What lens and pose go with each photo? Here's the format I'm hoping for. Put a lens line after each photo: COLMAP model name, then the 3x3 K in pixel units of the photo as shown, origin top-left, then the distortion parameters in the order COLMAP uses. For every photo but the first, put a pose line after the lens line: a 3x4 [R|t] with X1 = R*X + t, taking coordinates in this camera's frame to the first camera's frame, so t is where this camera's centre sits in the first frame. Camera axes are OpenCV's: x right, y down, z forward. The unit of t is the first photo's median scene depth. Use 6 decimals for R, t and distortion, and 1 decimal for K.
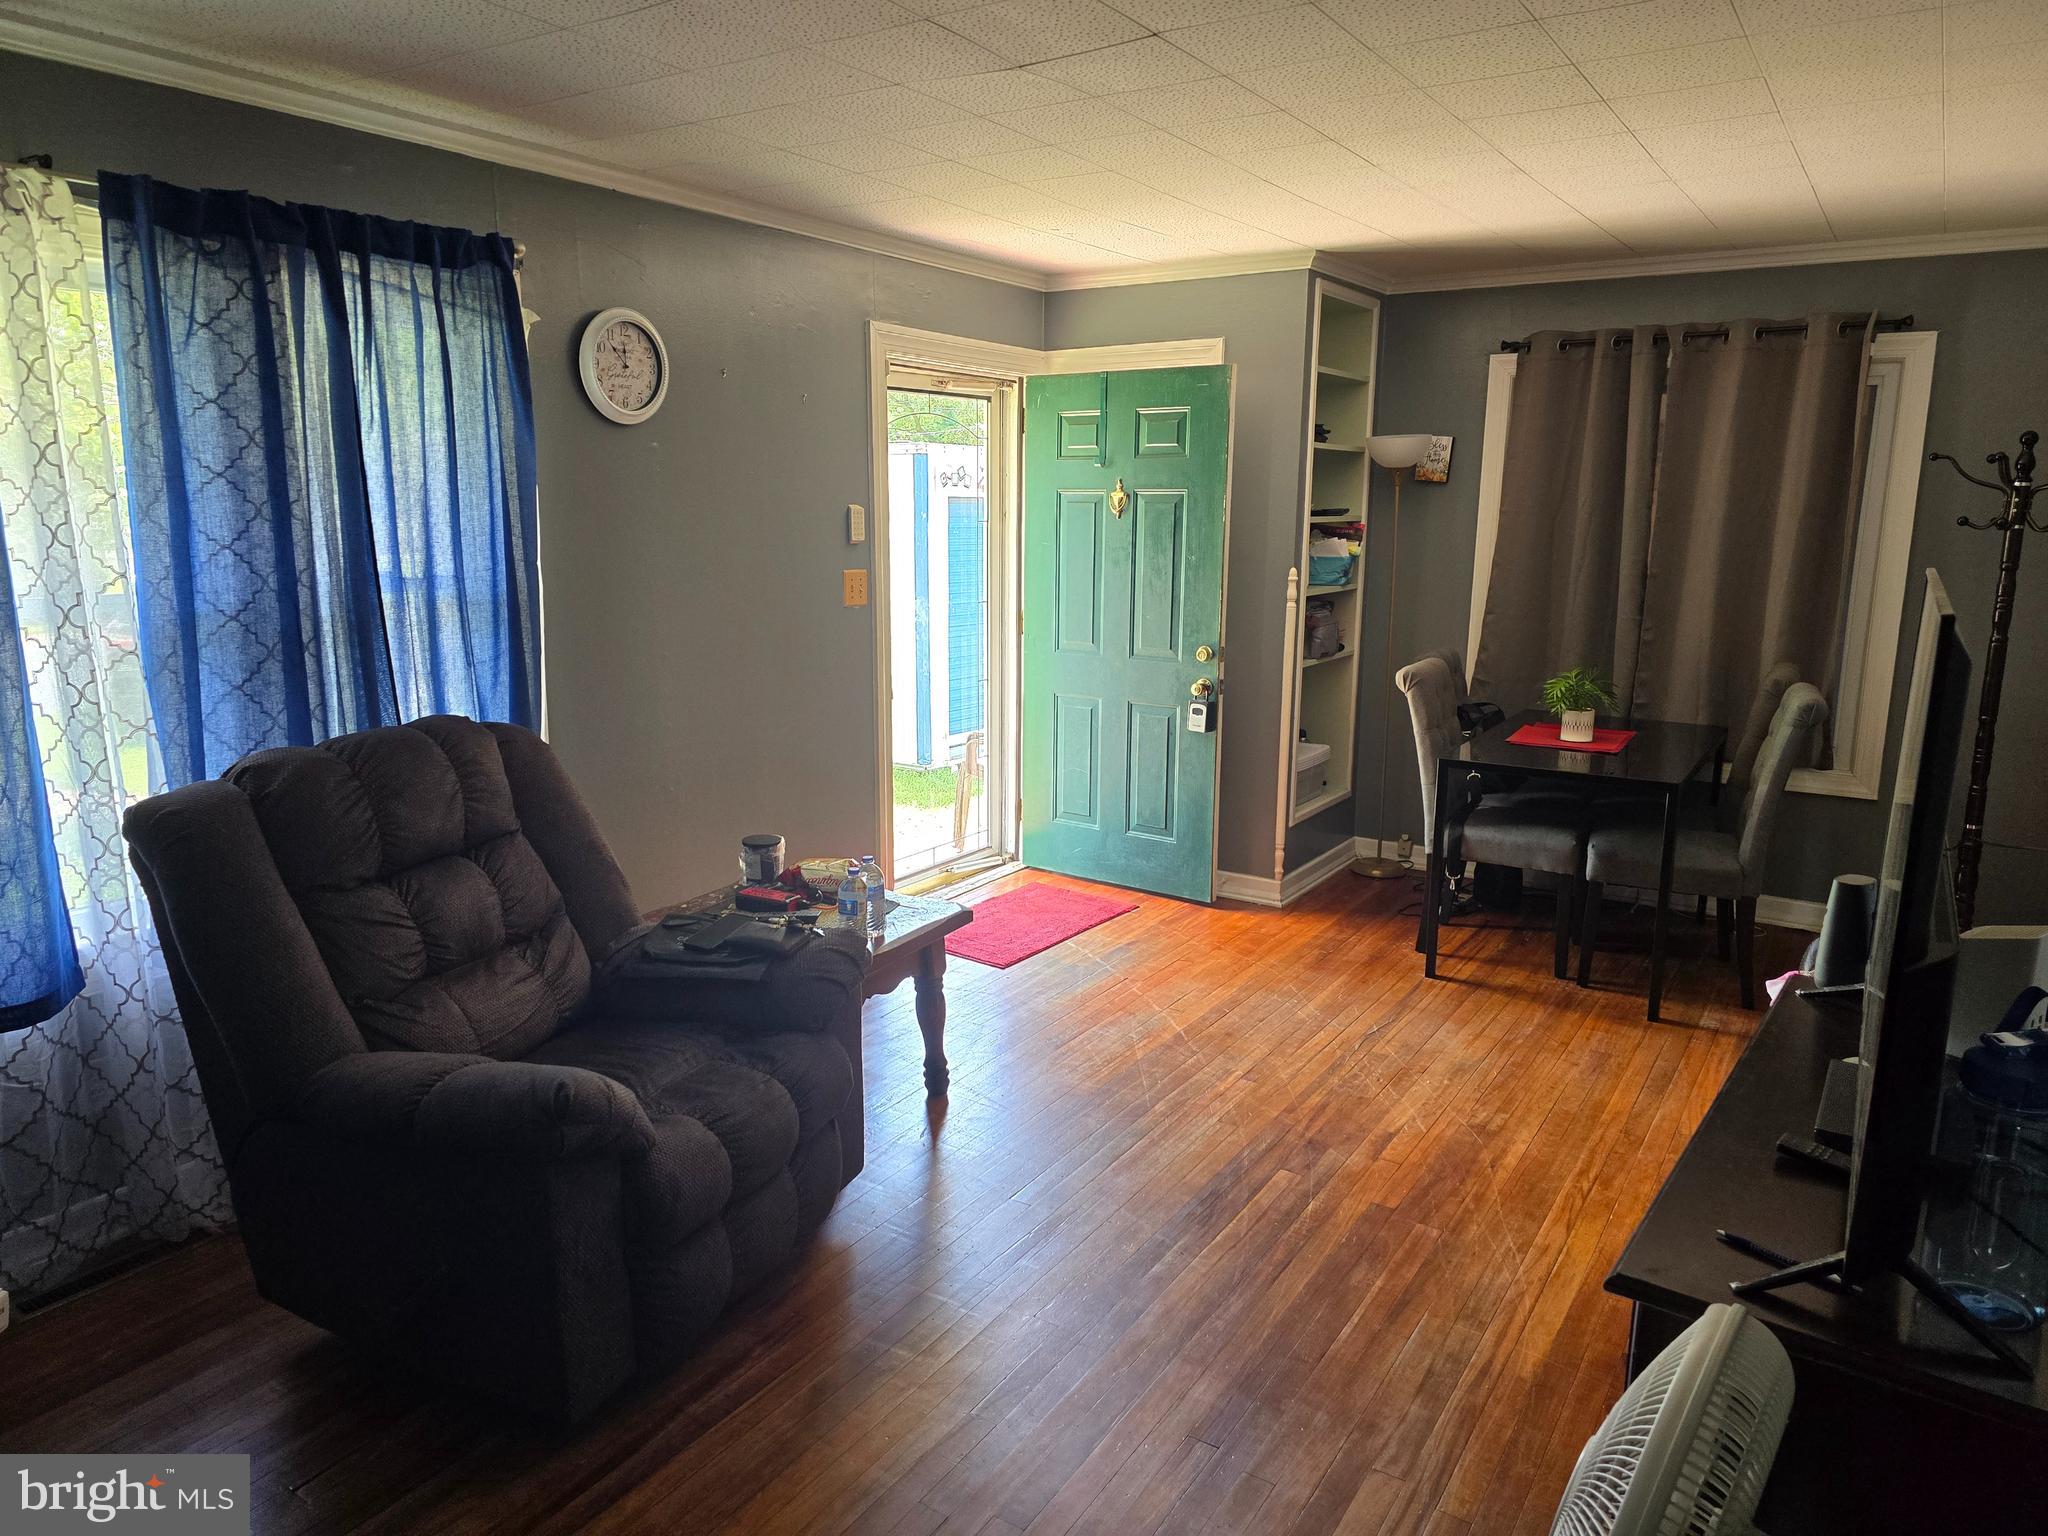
lens RADIAL K [[1384.0, 0, 1022.1], [0, 1384.0, 773.3], [0, 0, 1]] dist [0.020311, -0.036130]
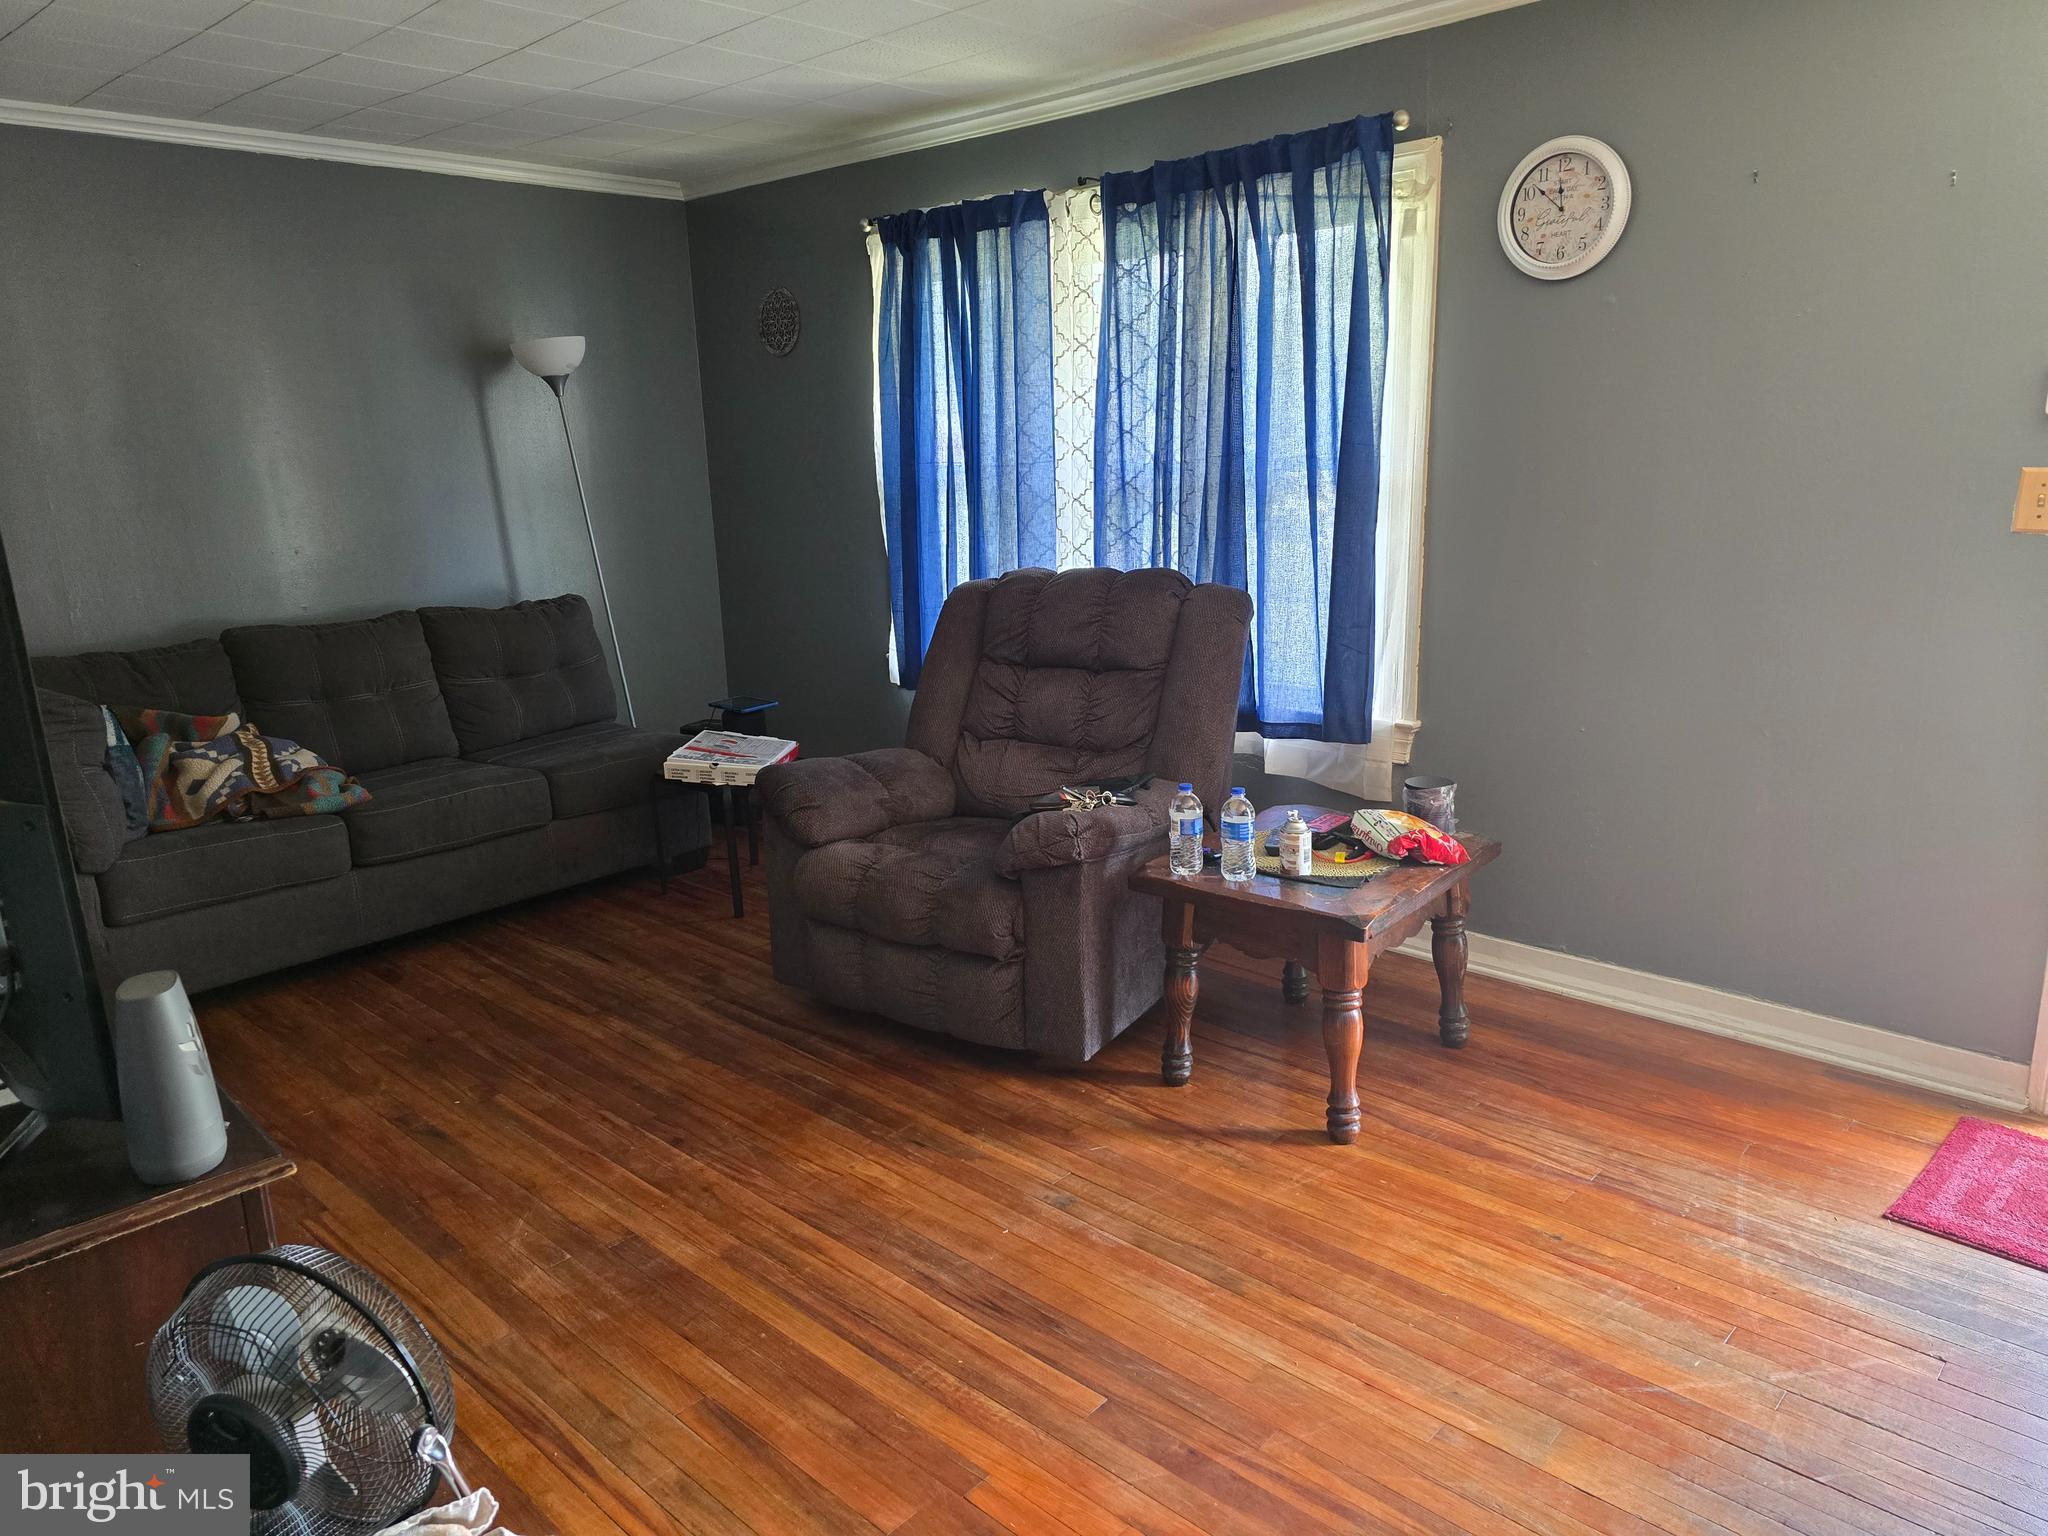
lens RADIAL K [[1384.0, 0, 1022.2], [0, 1384.0, 770.7], [0, 0, 1]] dist [0.020311, -0.036130]
pose [[-0.199307, 0.222688, -0.954299, 0.825968], [-0.164466, 0.952422, 0.256599, -0.165551], [0.966037, 0.208092, -0.153200, 1.113204]]
